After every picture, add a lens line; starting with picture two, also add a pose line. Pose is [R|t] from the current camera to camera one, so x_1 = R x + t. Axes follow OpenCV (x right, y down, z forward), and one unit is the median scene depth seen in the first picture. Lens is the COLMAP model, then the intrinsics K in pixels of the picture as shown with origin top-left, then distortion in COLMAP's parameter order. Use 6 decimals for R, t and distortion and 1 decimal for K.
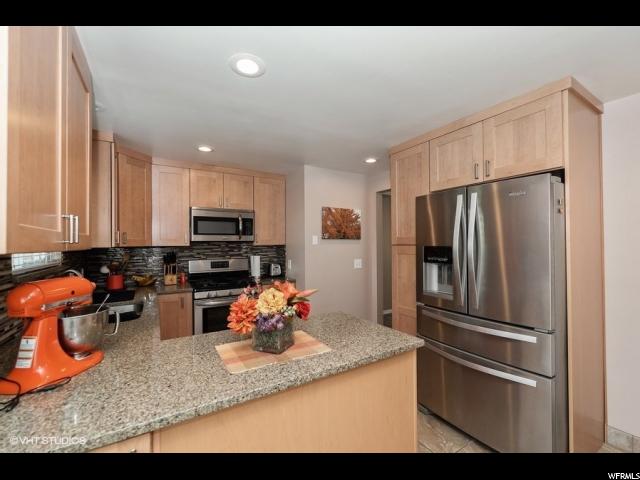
lens RADIAL K [[273.5, 0, 321.4], [0, 273.5, 224.2], [0, 0, 1]] dist [0.000402, 0.000179]
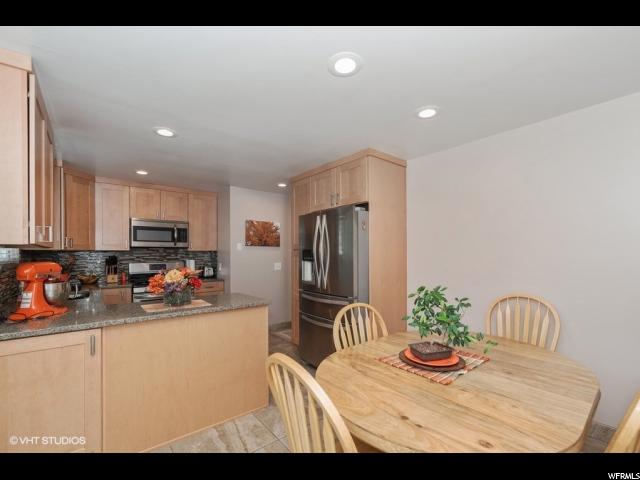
lens RADIAL K [[275.0, 0, 320.0], [0, 275.0, 240.0], [0, 0, 1]] dist [-0.000346, -0.000164]
pose [[0.989973, 0.010579, 0.140857, 0.173717], [-0.013292, 0.999744, 0.018334, 0.000322], [-0.140627, -0.020022, 0.989860, -0.309131]]
